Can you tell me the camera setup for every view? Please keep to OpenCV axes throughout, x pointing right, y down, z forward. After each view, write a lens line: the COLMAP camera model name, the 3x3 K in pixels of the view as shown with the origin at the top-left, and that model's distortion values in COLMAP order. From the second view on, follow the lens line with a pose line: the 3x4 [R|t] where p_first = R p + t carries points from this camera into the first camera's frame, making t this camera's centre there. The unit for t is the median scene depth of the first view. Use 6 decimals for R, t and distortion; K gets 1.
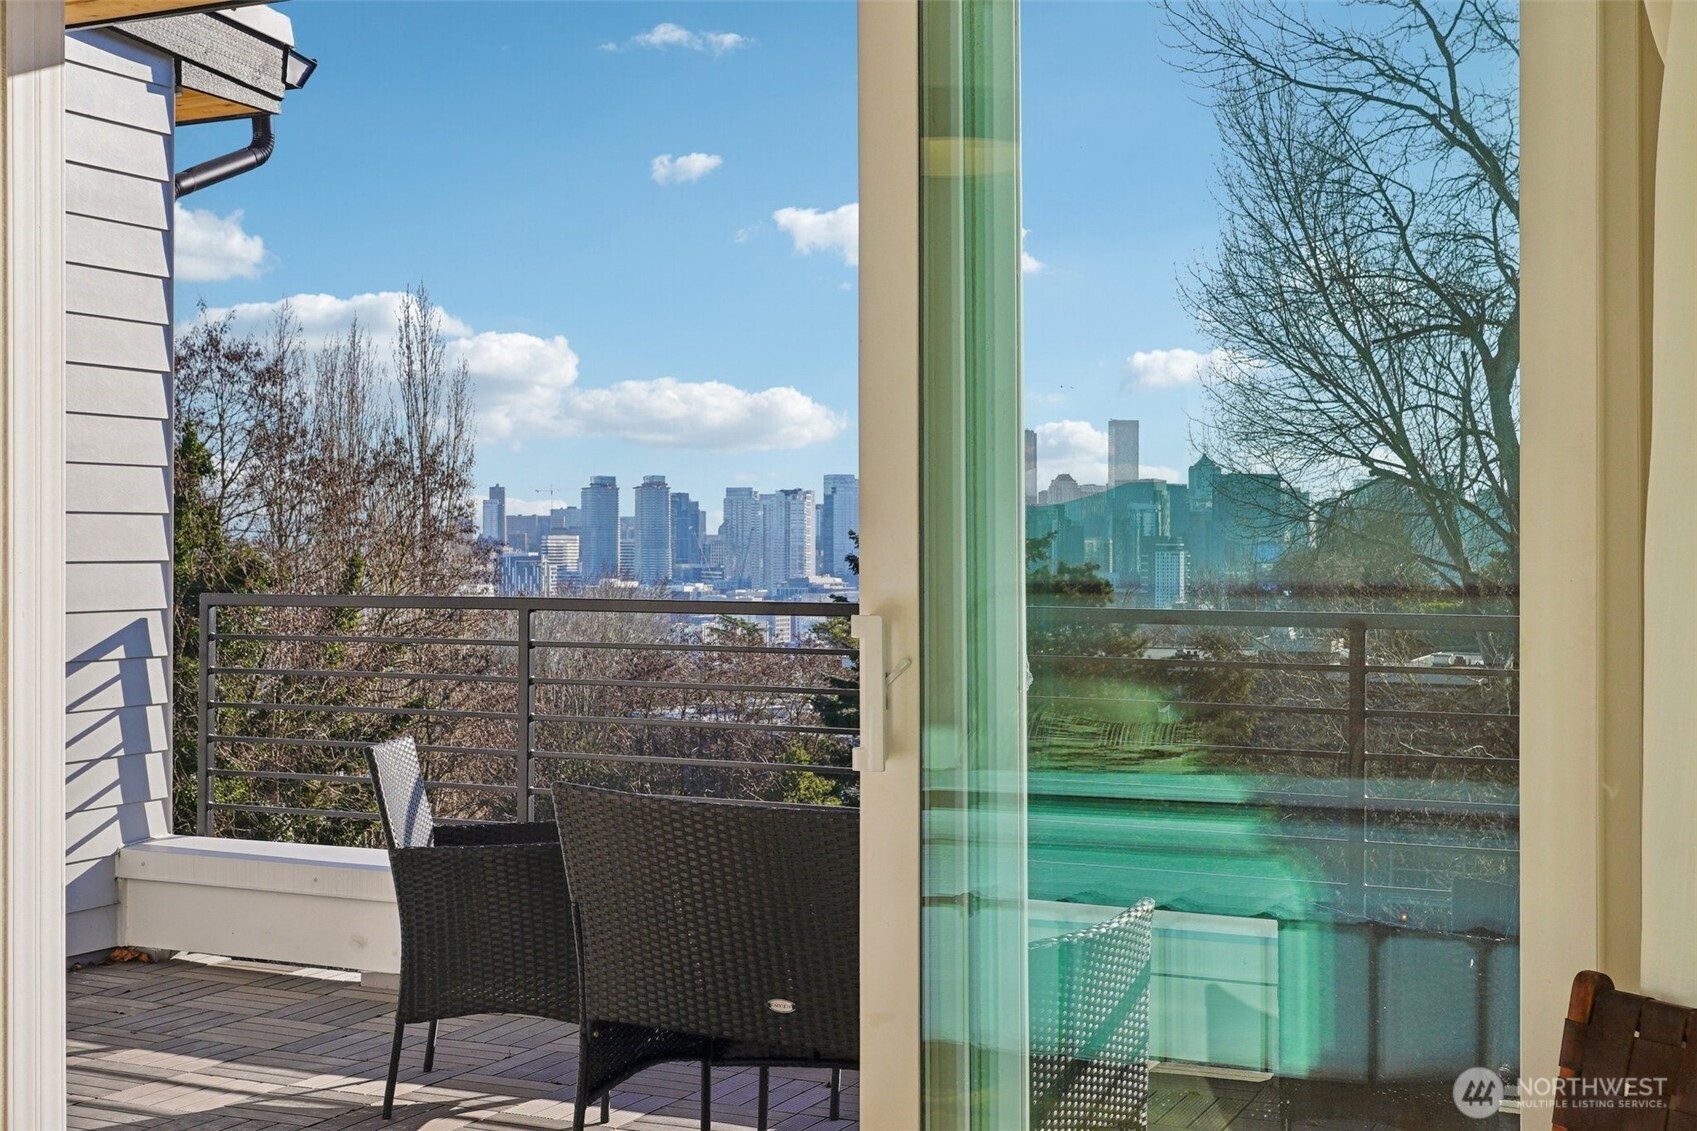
lens RADIAL K [[2044.9, 0, 843.8], [0, 2044.9, 565.3], [0, 0, 1]] dist [0.011780, 0.000000]
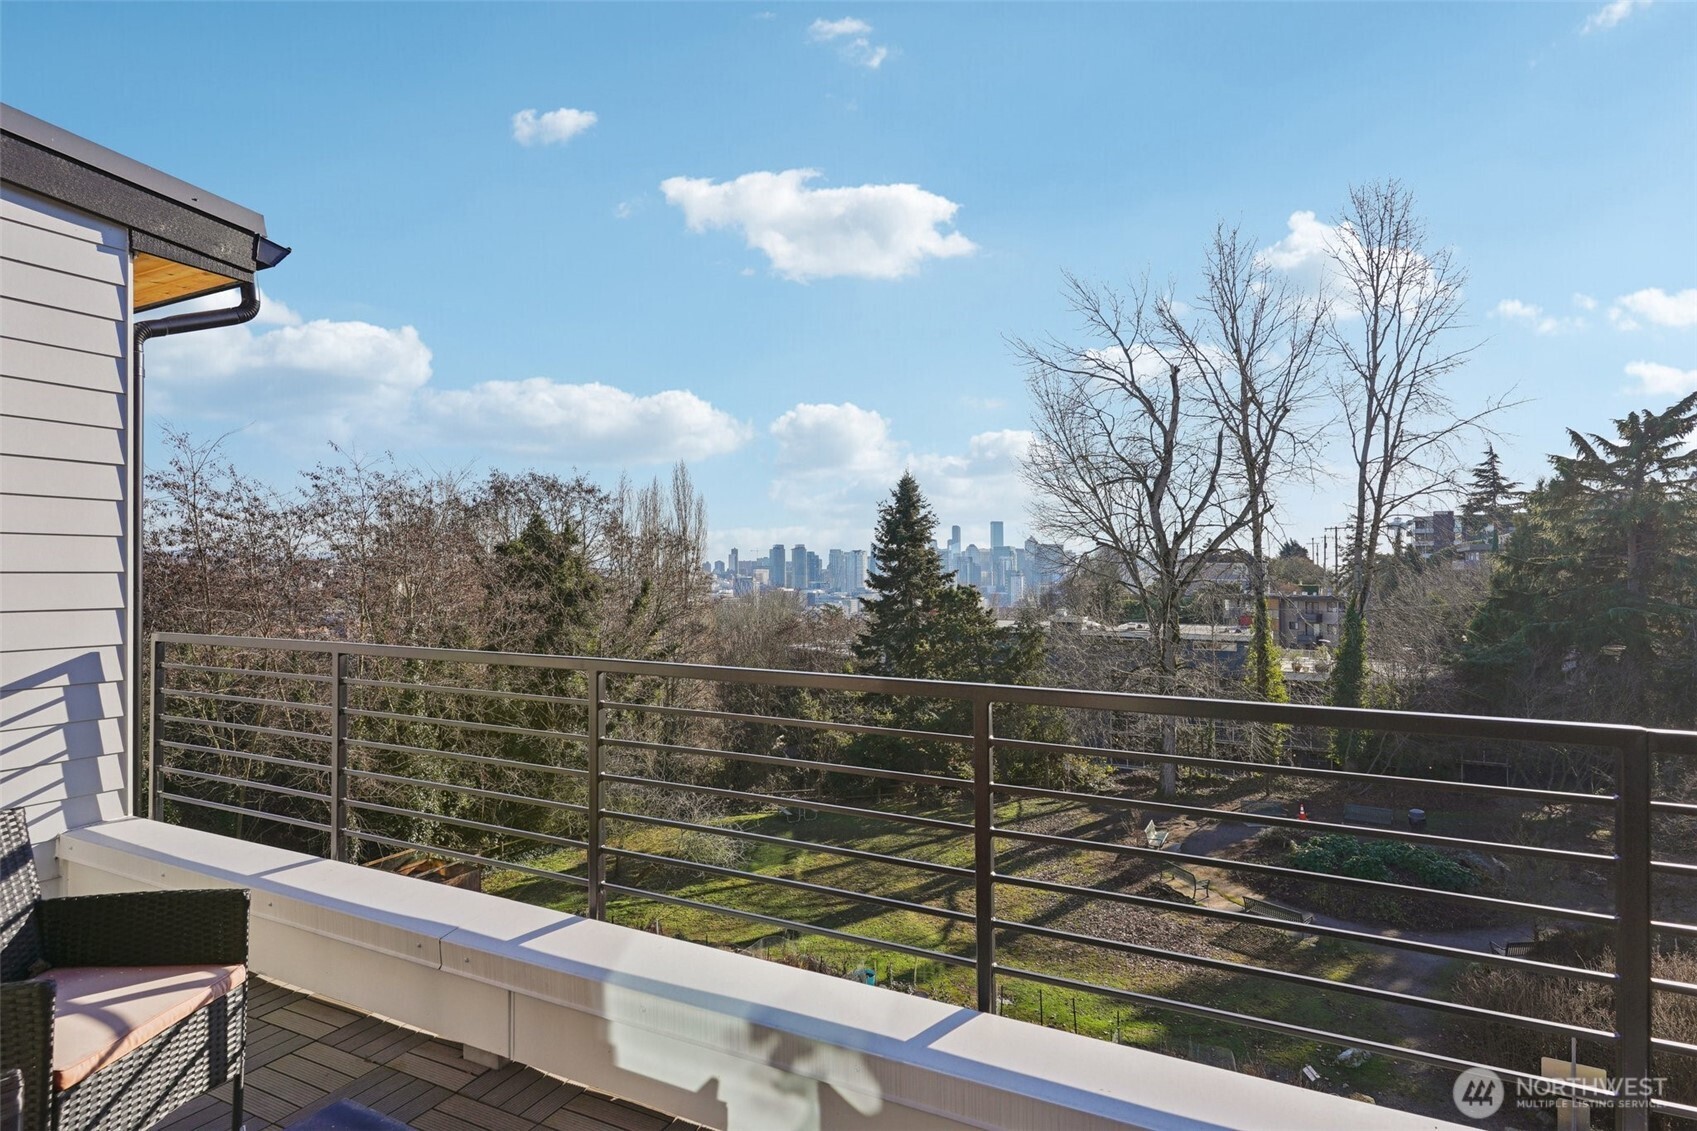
lens RADIAL K [[852.8, 0, 848.3], [0, 852.8, 559.1], [0, 0, 1]] dist [0.008795, -0.004862]
pose [[0.999816, -0.002246, -0.019045, 0.049651], [0.001656, 0.999520, -0.030946, -0.004089], [0.019105, 0.030909, 0.999340, 0.639599]]
